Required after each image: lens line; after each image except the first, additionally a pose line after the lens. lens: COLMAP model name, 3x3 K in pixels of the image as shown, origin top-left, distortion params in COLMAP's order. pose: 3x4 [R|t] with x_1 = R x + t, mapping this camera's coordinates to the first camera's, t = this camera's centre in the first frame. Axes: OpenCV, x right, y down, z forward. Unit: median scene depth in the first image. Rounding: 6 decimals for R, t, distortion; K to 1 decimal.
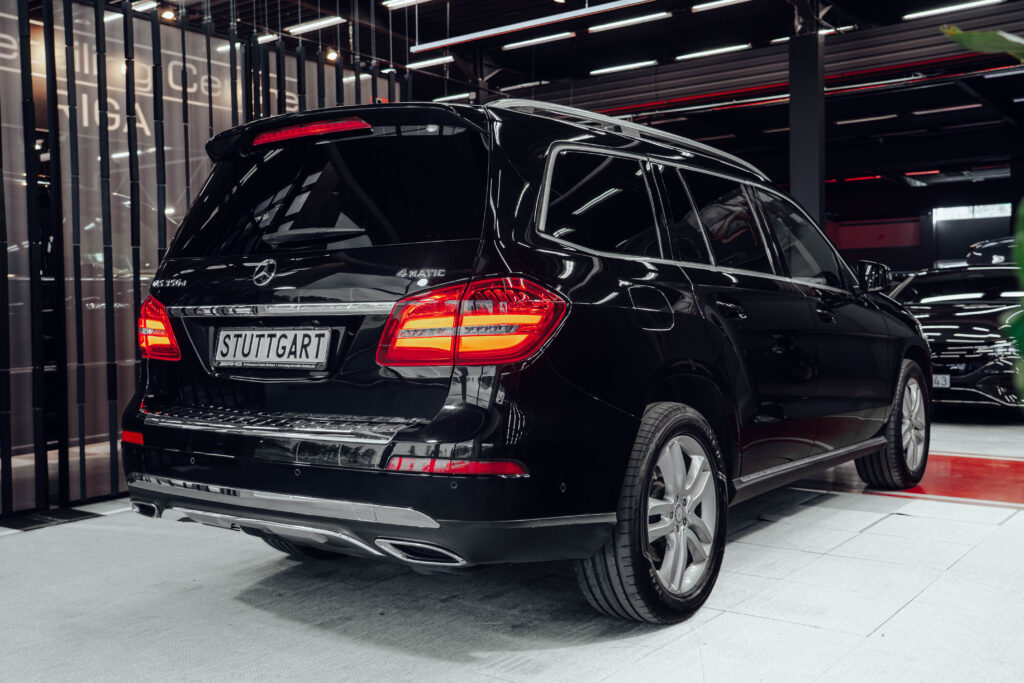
lens RADIAL K [[1033.1, 0, 515.9], [0, 1033.1, 341.1], [0, 0, 1]] dist [0.038732, 0.000000]
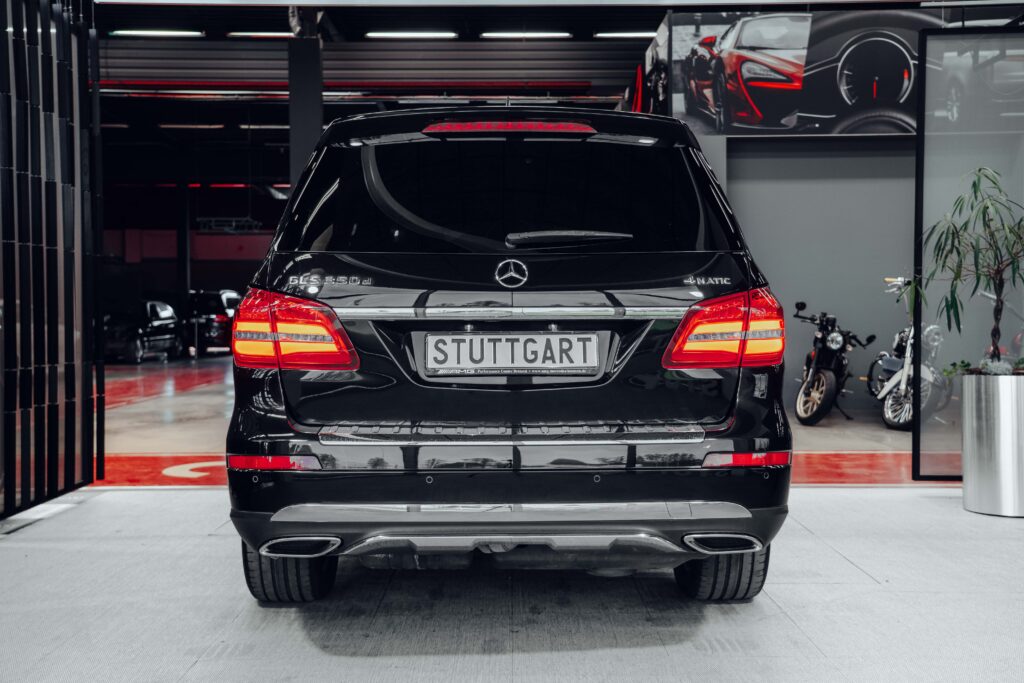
lens RADIAL K [[1149.5, 0, 529.1], [0, 1149.5, 344.1], [0, 0, 1]] dist [0.059993, 0.000000]
pose [[0.793348, 0.000247, 0.608768, -0.871954], [0.009012, 0.999886, -0.012151, 0.011168], [-0.608701, 0.015126, 0.793255, 0.159885]]
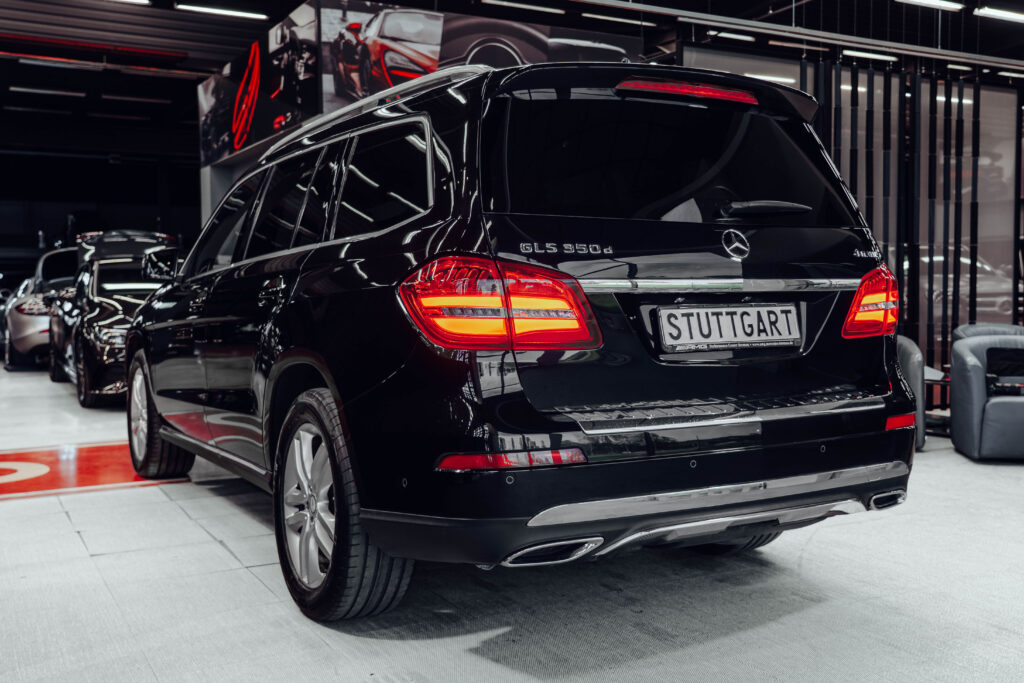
lens RADIAL K [[1033.1, 0, 522.9], [0, 1033.1, 339.9], [0, 0, 1]] dist [0.038732, 0.000000]
pose [[0.406595, -0.031893, 0.913052, -1.155765], [0.028487, 0.999347, 0.022221, -0.007461], [-0.913164, 0.016975, 0.407238, 0.805330]]
